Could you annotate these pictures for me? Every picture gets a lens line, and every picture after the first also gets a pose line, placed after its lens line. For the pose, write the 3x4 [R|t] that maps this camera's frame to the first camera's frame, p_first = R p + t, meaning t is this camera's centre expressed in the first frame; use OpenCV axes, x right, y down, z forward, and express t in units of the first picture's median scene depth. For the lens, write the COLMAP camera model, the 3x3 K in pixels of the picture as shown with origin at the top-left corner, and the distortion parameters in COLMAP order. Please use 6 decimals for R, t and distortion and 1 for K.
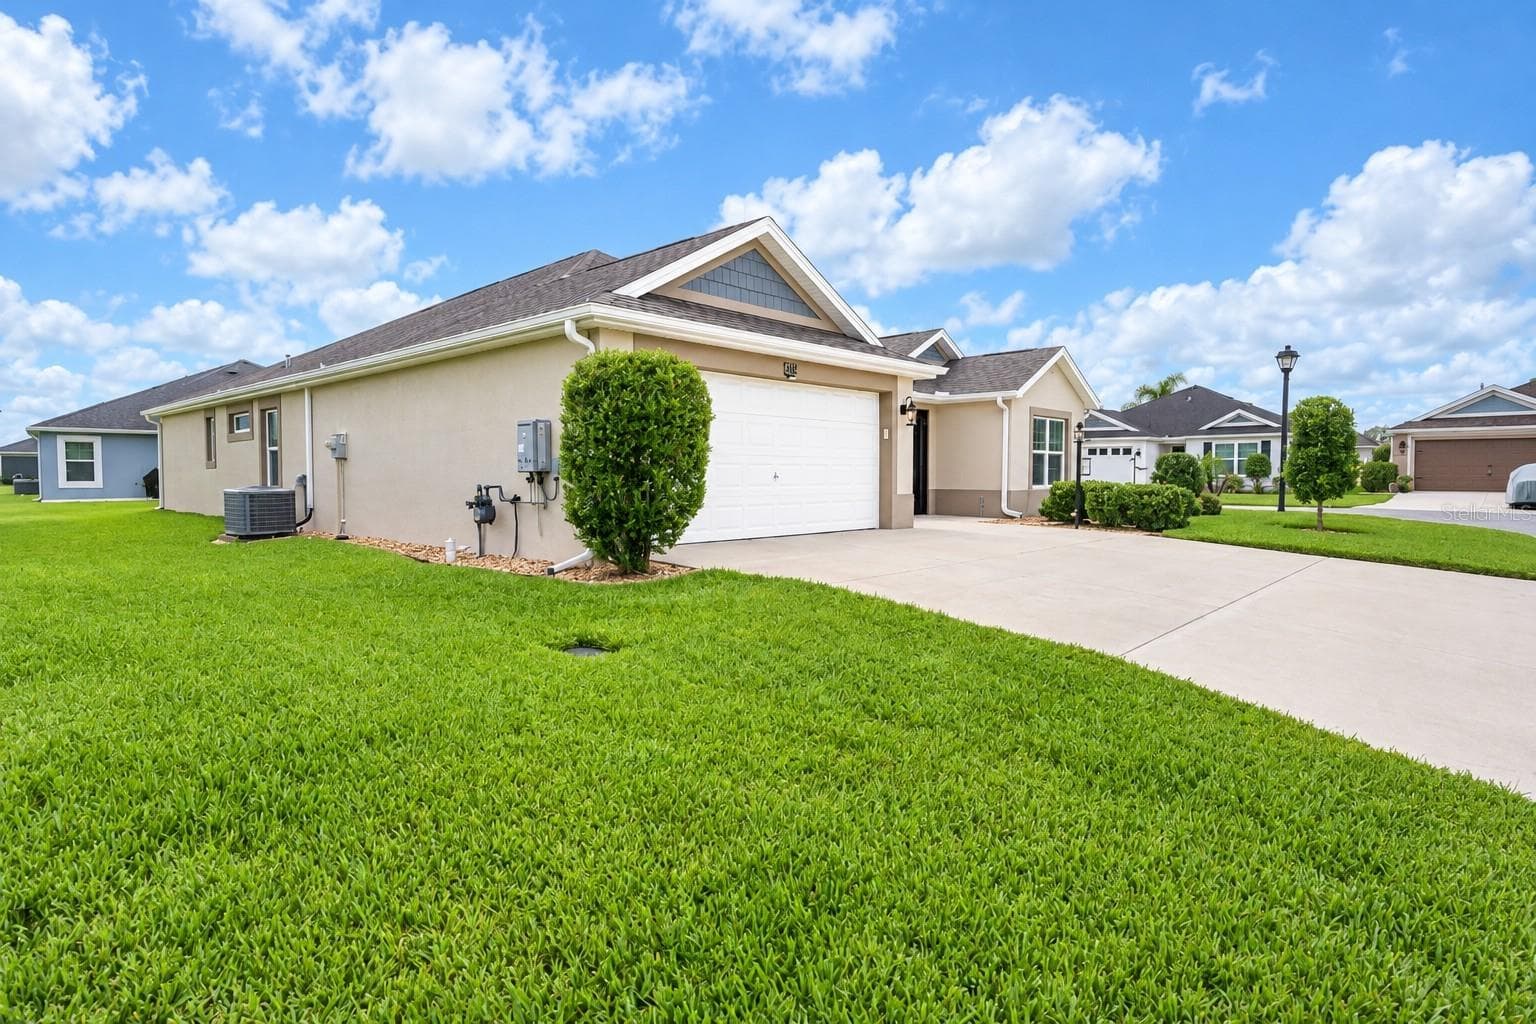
lens RADIAL K [[812.7, 0, 769.0], [0, 812.7, 487.2], [0, 0, 1]] dist [-0.000054, 0.000408]
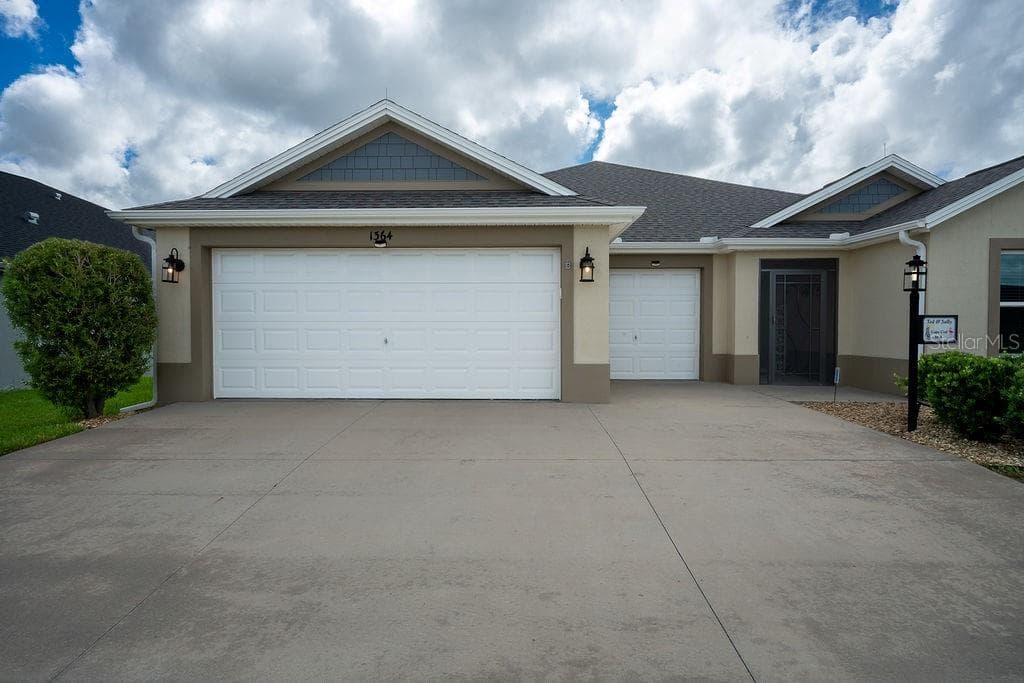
lens RADIAL K [[542.9, 0, 512.7], [0, 542.9, 321.2], [0, 0, 1]] dist [0.000123, -0.000007]
pose [[0.672546, -0.003486, -0.740047, 0.543596], [-0.006195, 0.999927, -0.010340, -0.029794], [0.740029, 0.011539, 0.672476, 0.570461]]
